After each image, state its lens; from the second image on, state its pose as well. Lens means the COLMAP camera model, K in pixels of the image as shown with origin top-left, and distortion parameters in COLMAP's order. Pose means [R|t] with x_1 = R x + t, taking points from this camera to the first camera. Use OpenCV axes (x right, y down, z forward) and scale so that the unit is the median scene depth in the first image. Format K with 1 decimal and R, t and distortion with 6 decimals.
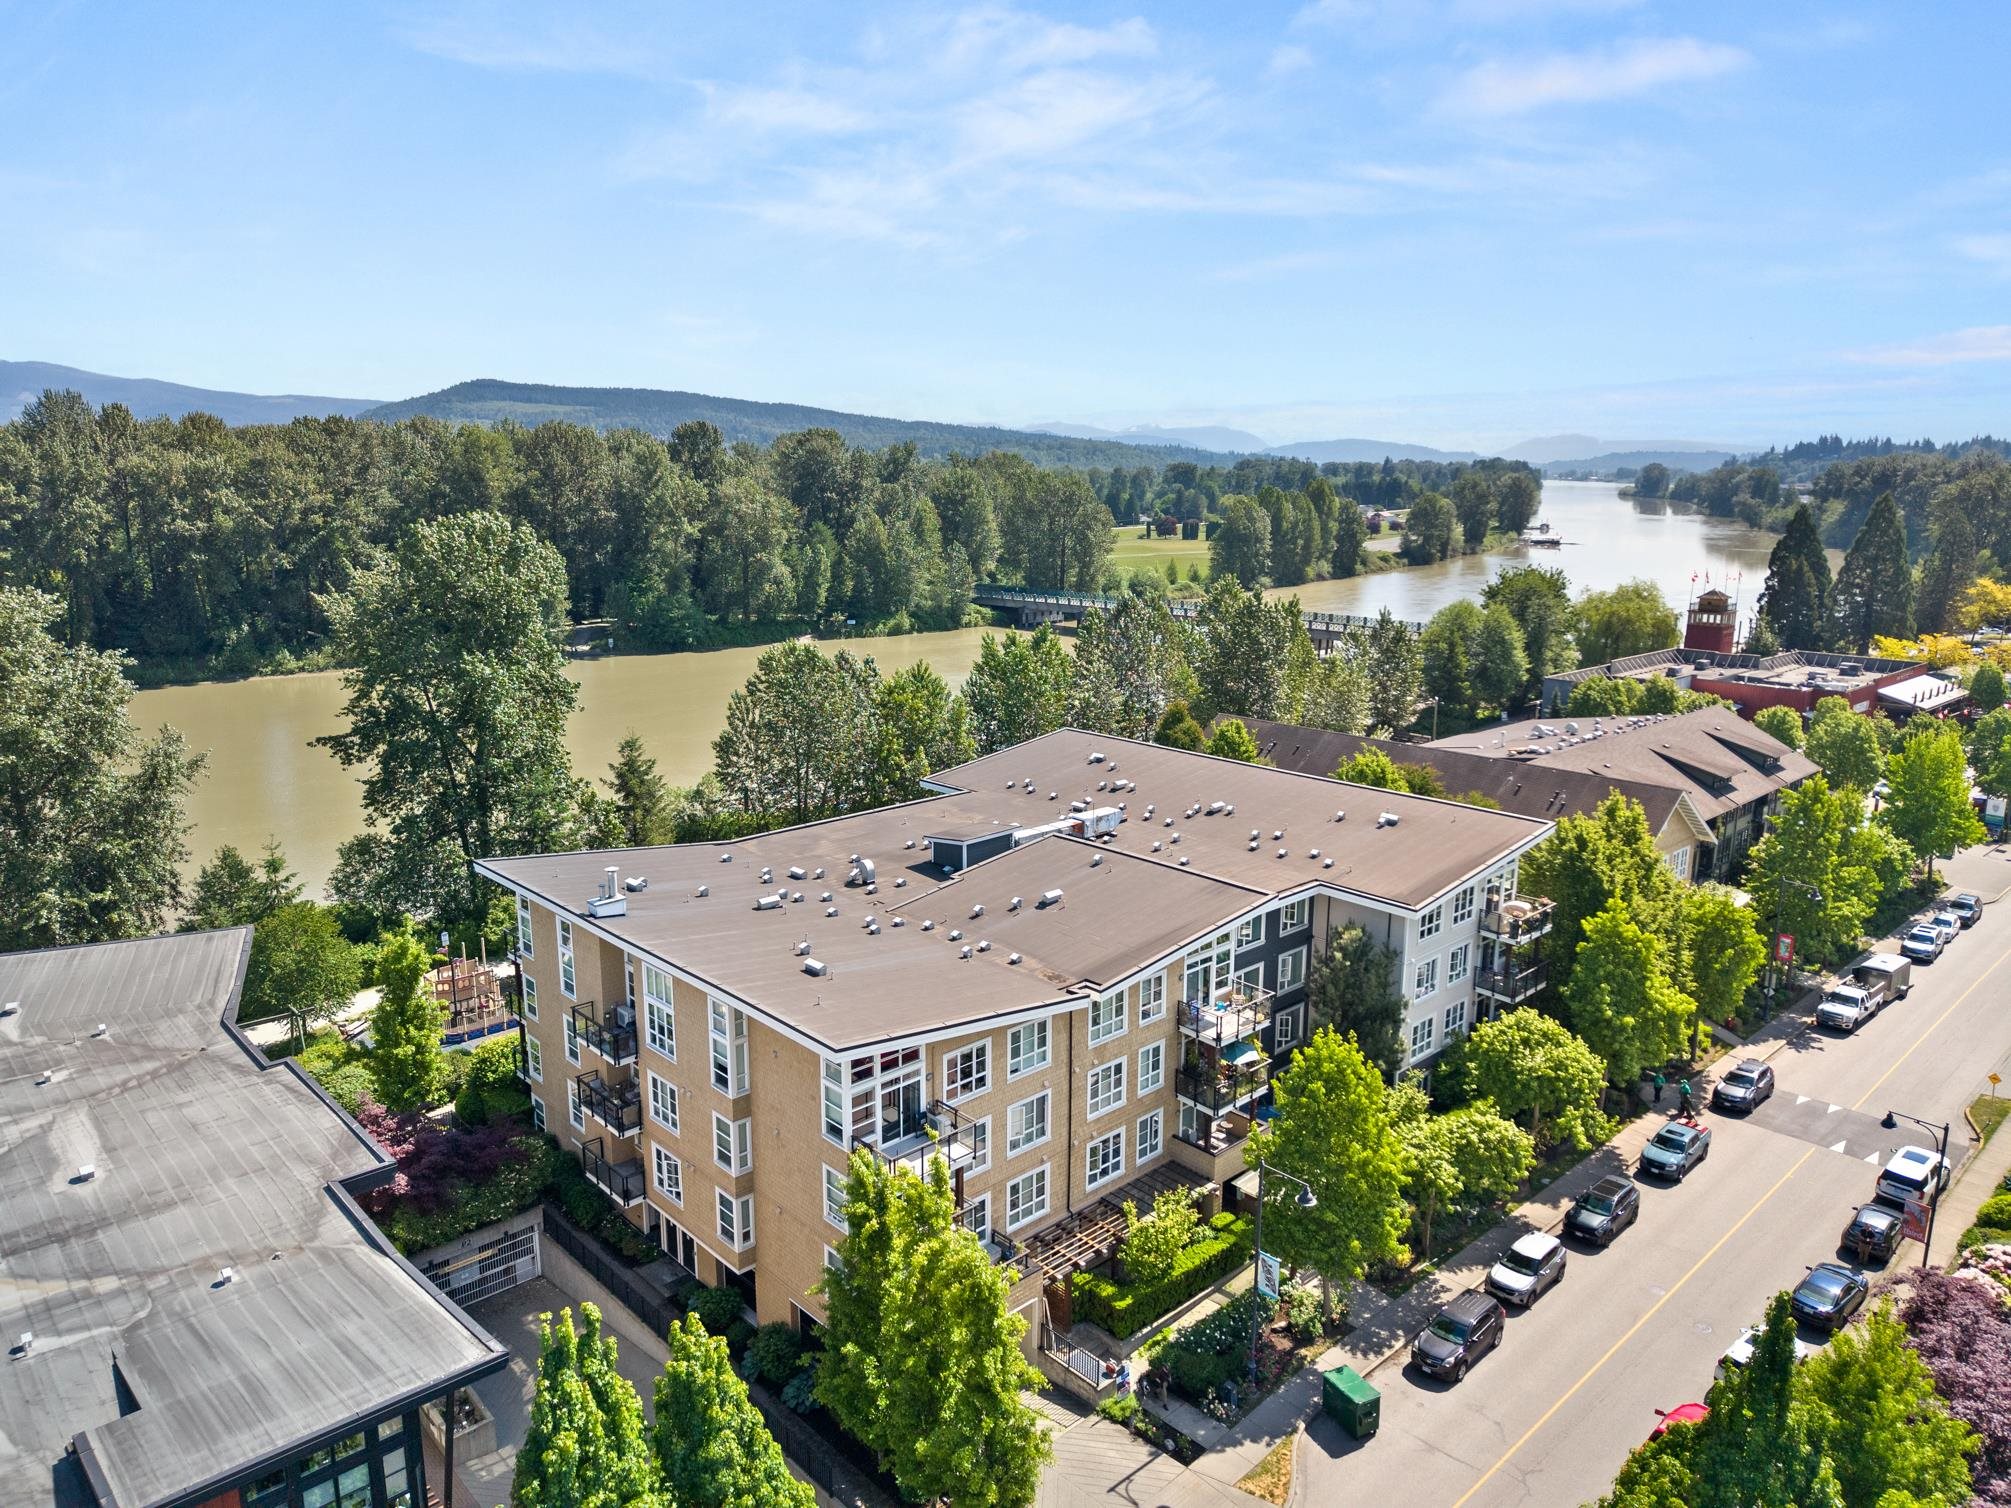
lens RADIAL K [[1348.1, 0, 1005.5], [0, 1348.1, 754.0], [0, 0, 1]] dist [-0.005806, -0.007941]
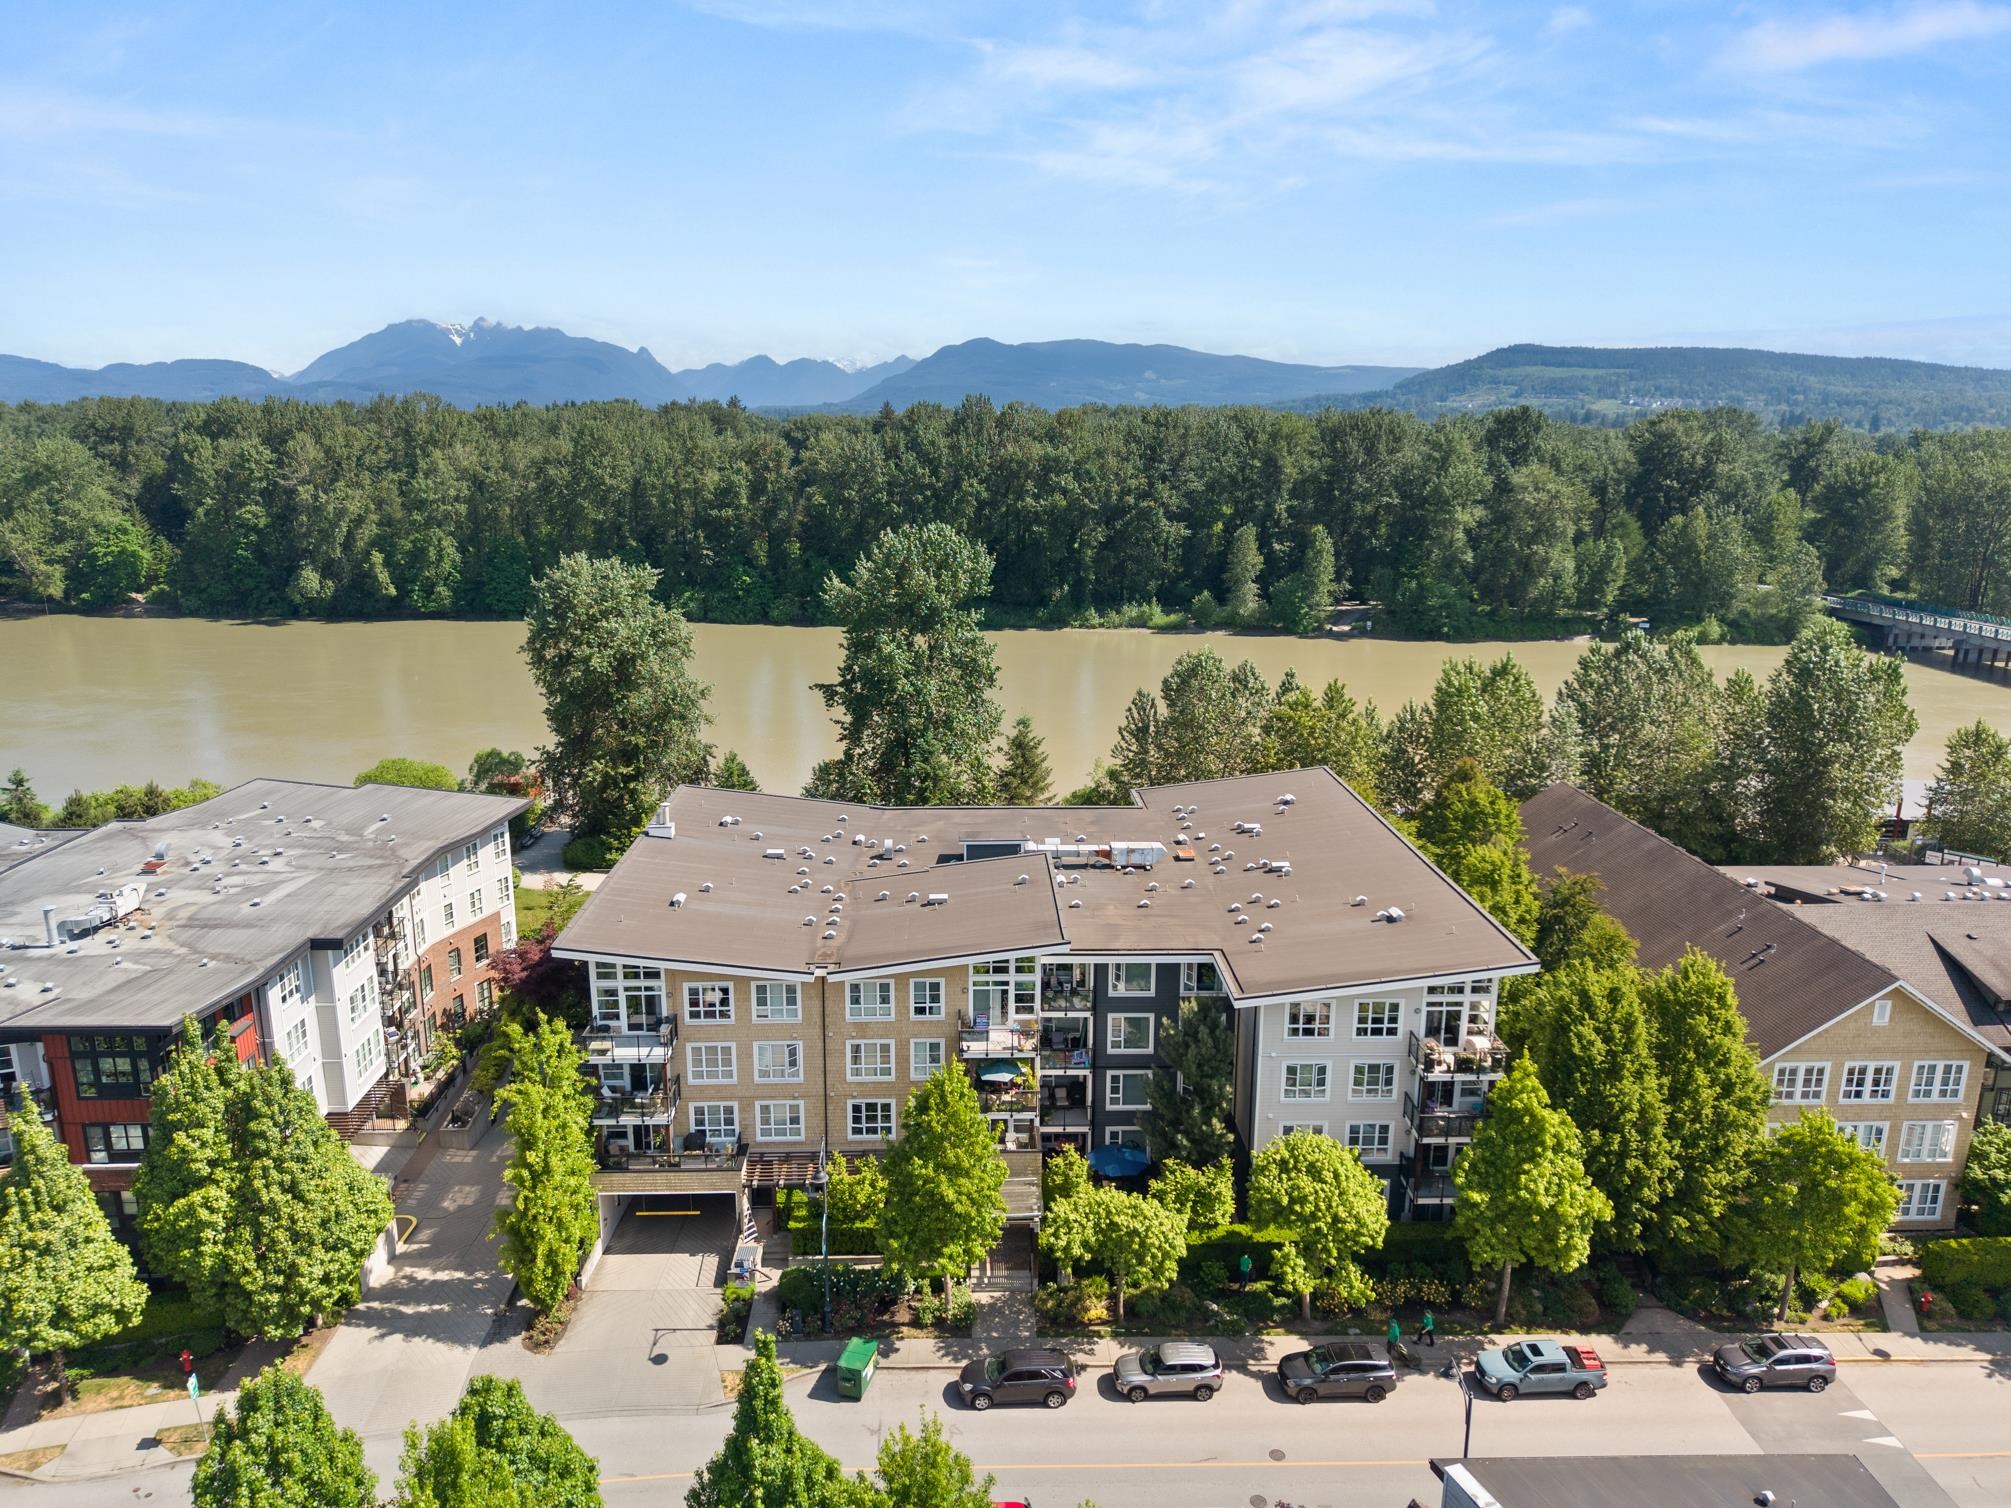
lens RADIAL K [[1343.0, 0, 1005.5], [0, 1343.0, 754.0], [0, 0, 1]] dist [-0.000897, -0.000712]
pose [[0.744850, 0.150747, -0.649980, 0.492909], [-0.133502, 0.988116, 0.076182, -0.068779], [0.653740, 0.030029, 0.756123, 0.097388]]
